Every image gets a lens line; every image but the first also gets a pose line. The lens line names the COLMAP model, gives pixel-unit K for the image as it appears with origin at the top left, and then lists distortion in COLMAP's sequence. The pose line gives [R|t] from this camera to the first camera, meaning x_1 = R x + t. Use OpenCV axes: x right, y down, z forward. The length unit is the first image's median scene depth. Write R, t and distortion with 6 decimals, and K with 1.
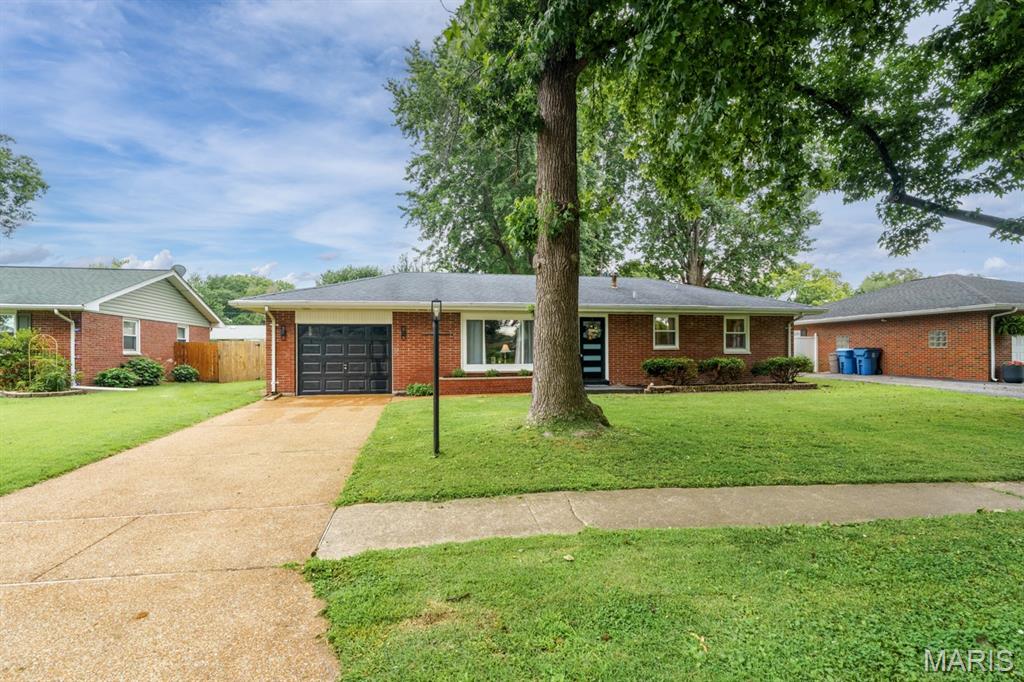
lens RADIAL K [[469.5, 0, 512.0], [0, 469.5, 348.8], [0, 0, 1]] dist [-0.010183, 0.001624]
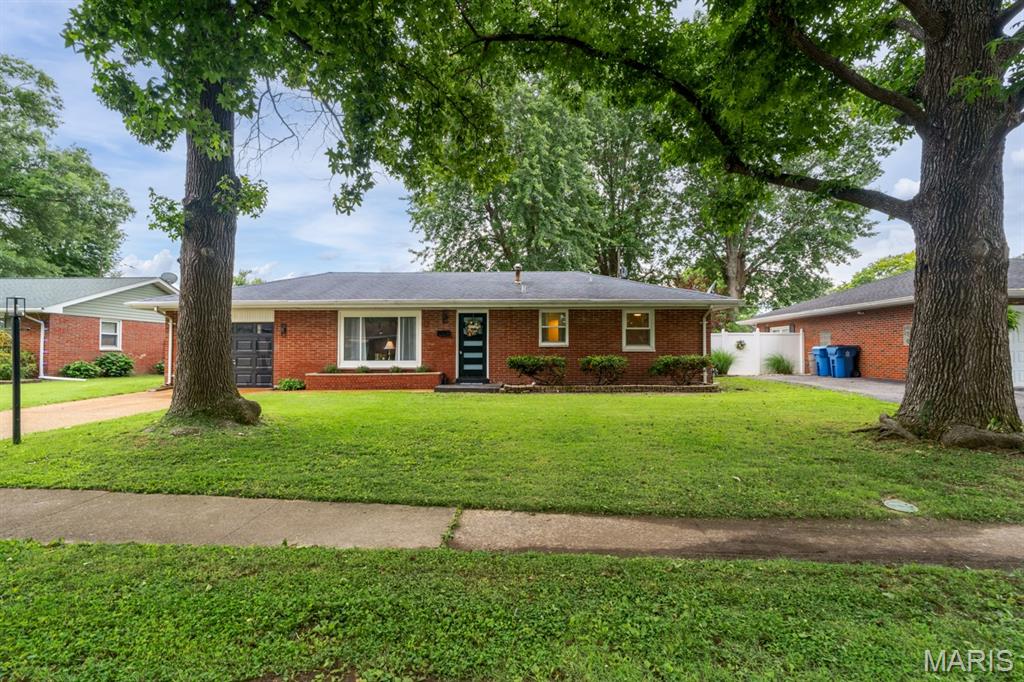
lens RADIAL K [[469.5, 0, 516.5], [0, 469.5, 335.1], [0, 0, 1]] dist [-0.010183, 0.001624]
pose [[0.979201, -0.003659, -0.202858, 0.454981], [-0.002429, 0.999554, -0.029751, 0.006726], [0.202877, 0.029625, 0.978756, 0.070591]]
